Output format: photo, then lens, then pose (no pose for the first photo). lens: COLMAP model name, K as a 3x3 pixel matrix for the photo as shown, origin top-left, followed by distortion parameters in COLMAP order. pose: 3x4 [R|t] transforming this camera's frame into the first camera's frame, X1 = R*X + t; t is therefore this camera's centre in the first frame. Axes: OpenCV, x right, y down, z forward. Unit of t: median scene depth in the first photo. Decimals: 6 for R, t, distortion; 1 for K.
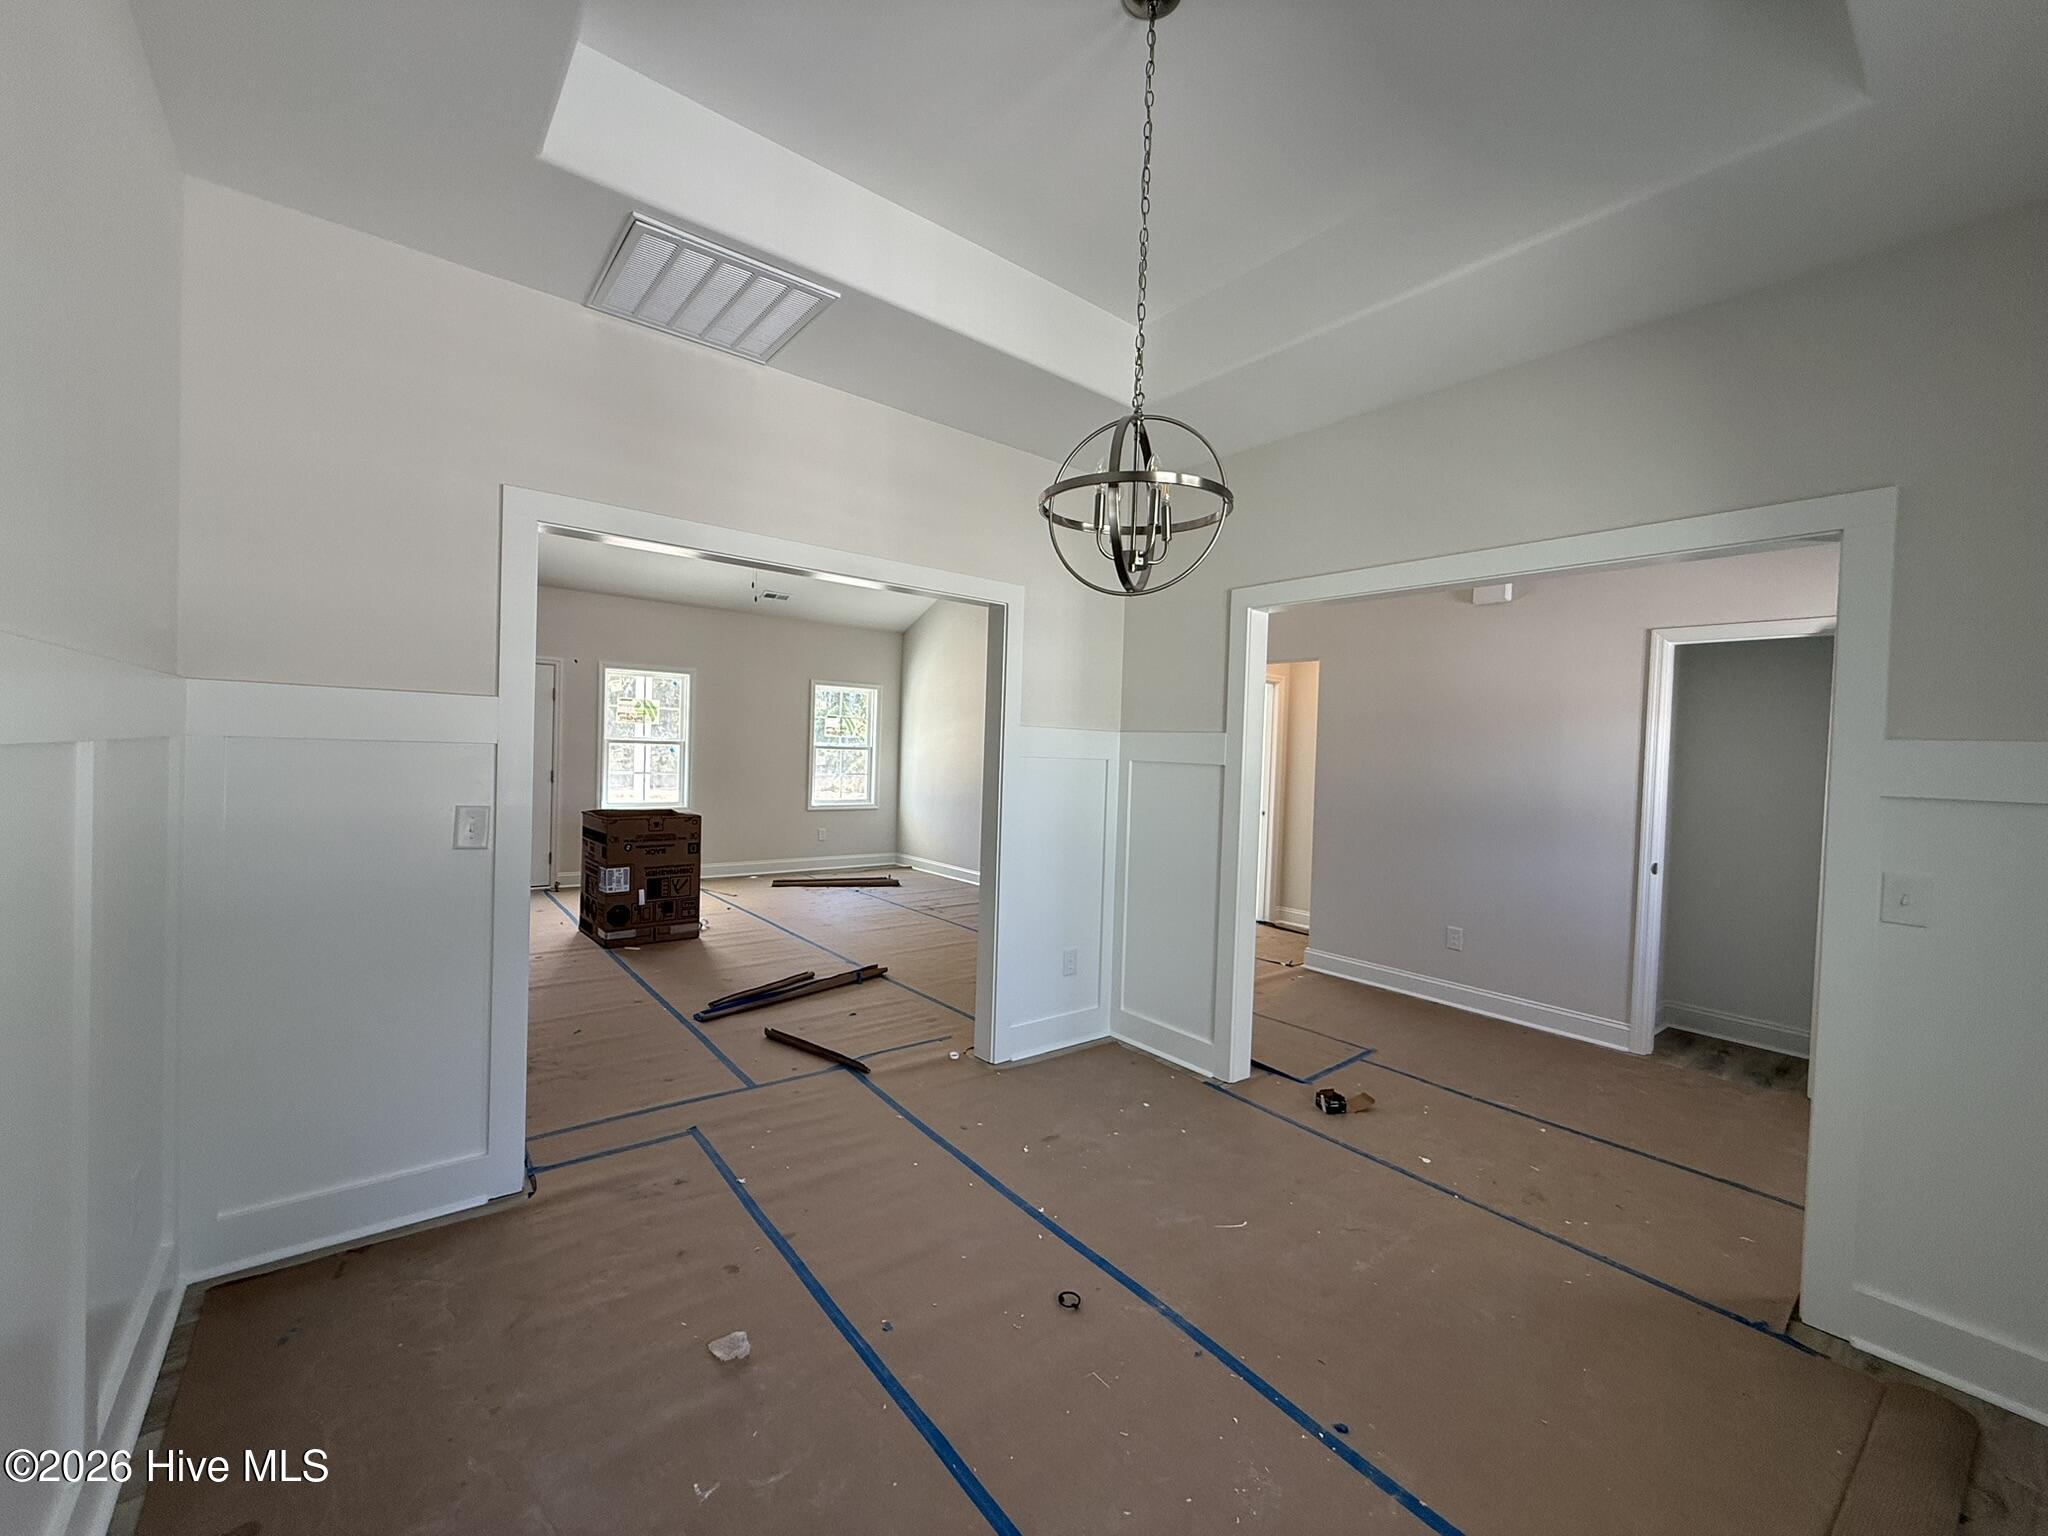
lens RADIAL K [[813.4, 0, 1018.4], [0, 813.4, 765.6], [0, 0, 1]] dist [-0.000897, 0.000117]
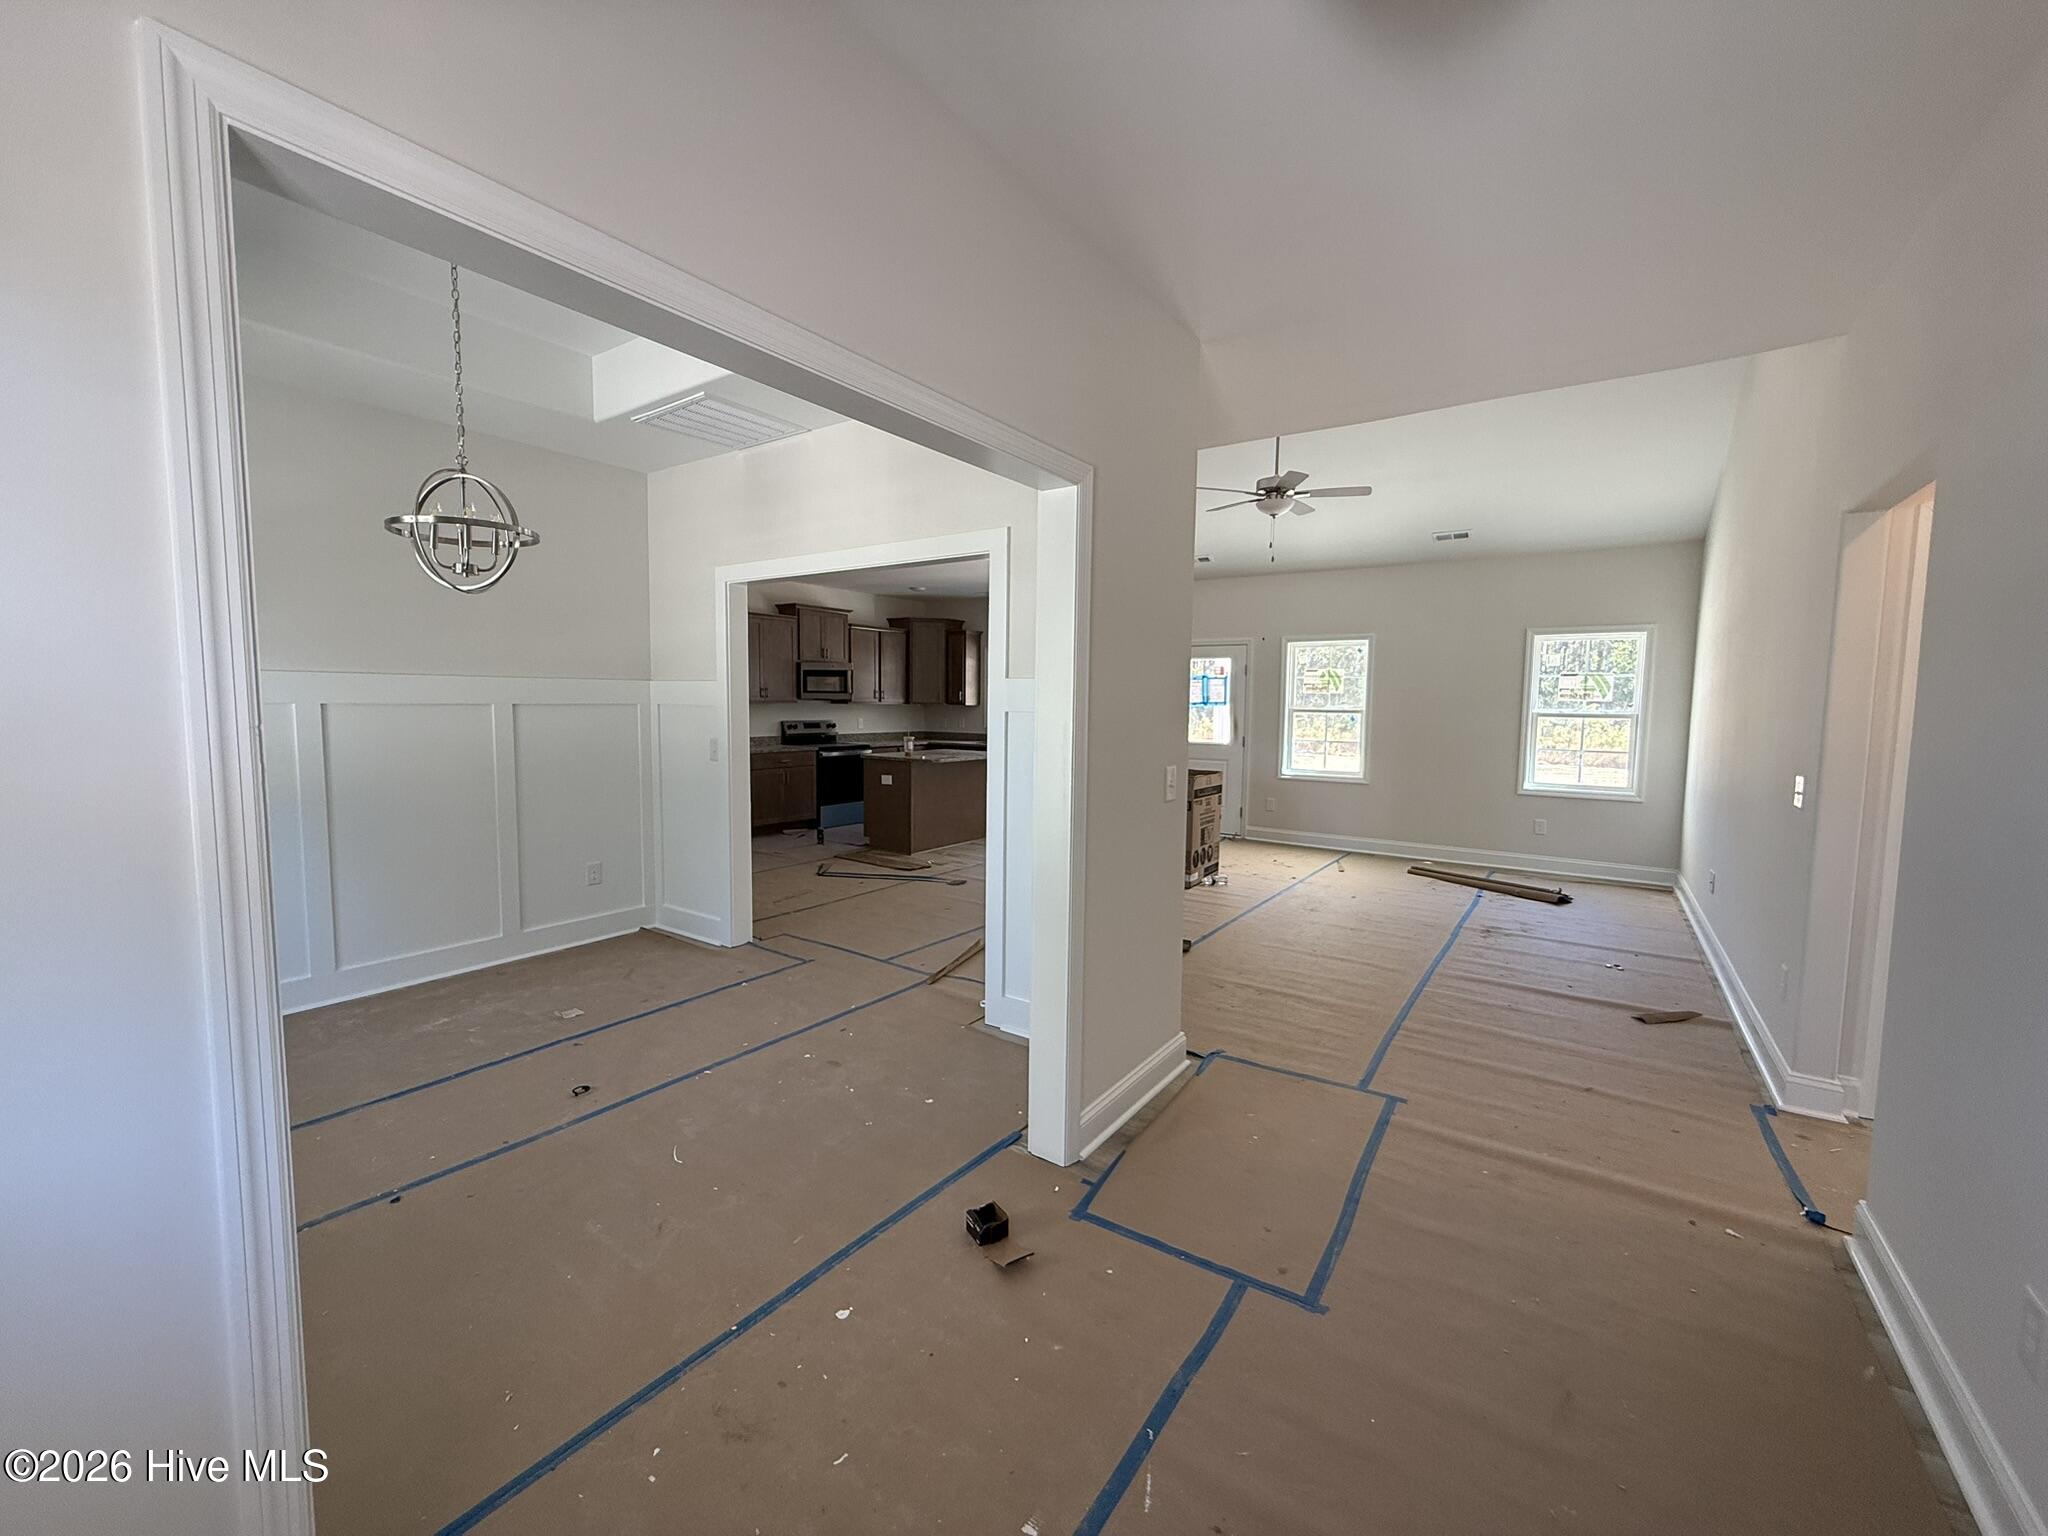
lens RADIAL K [[813.4, 0, 1018.4], [0, 813.4, 765.6], [0, 0, 1]] dist [-0.000897, 0.000117]
pose [[0.285828, 0.047437, -0.957106, 0.416771], [-0.022927, 0.998827, 0.042658, 0.004805], [0.958006, 0.009751, 0.286581, 0.342433]]
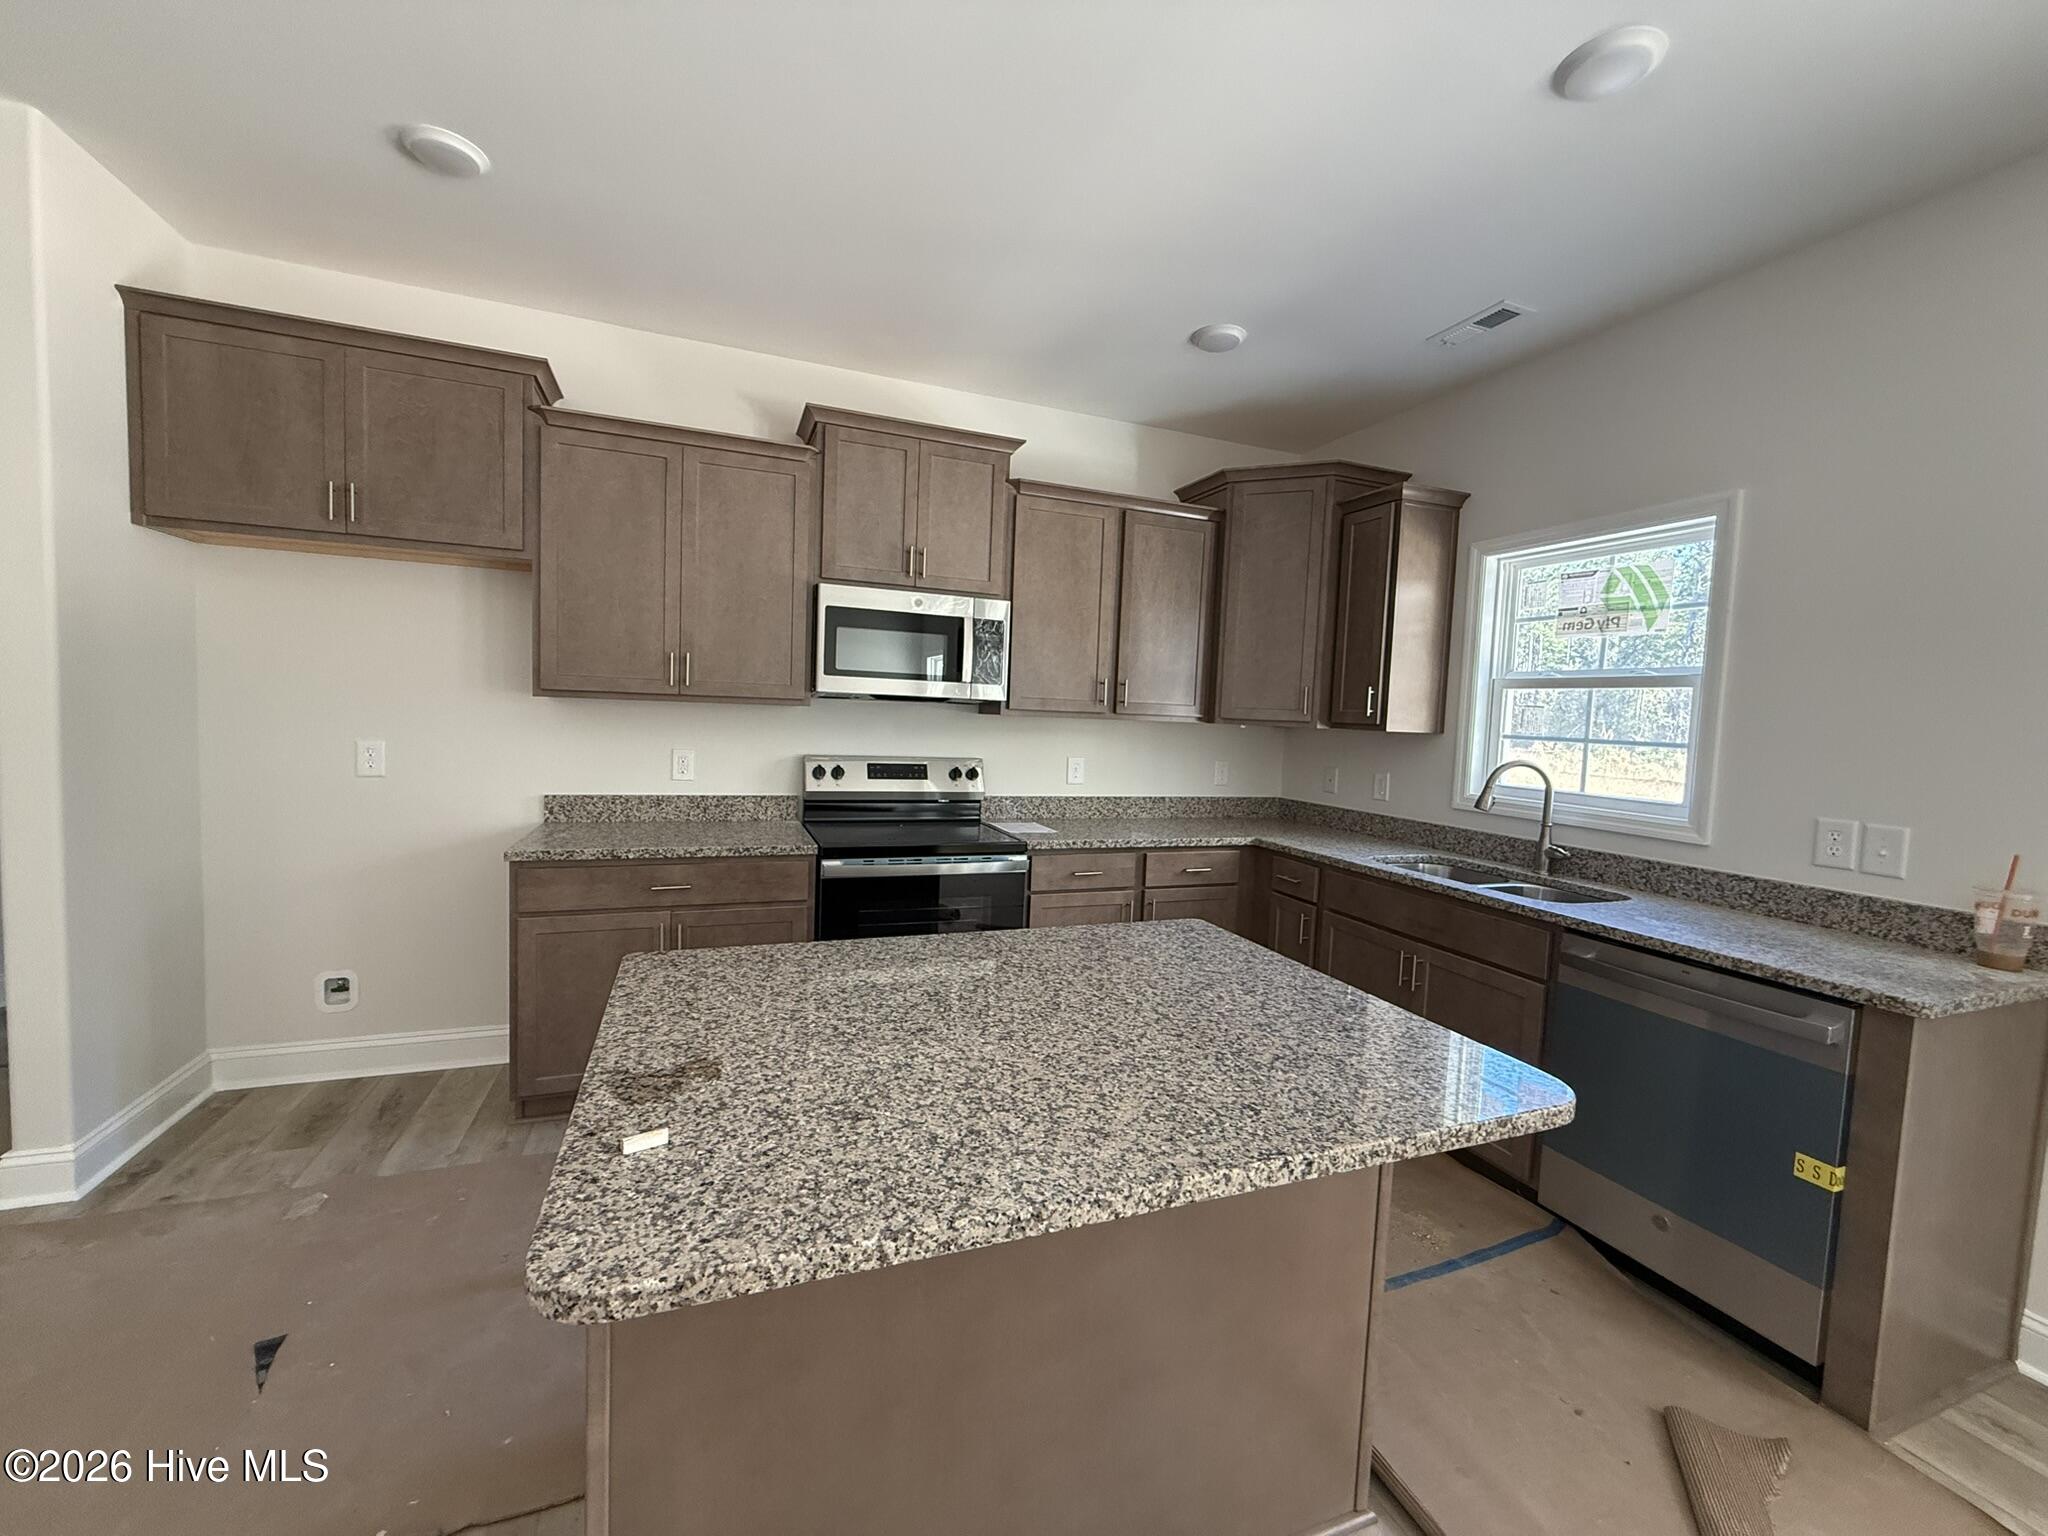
lens RADIAL K [[813.4, 0, 1018.4], [0, 813.4, 765.6], [0, 0, 1]] dist [-0.000897, 0.000117]
pose [[-0.303016, 0.018430, -0.952807, -0.421363], [-0.068523, 0.996804, 0.041073, -0.020956], [0.950519, 0.077735, -0.300785, 0.584077]]
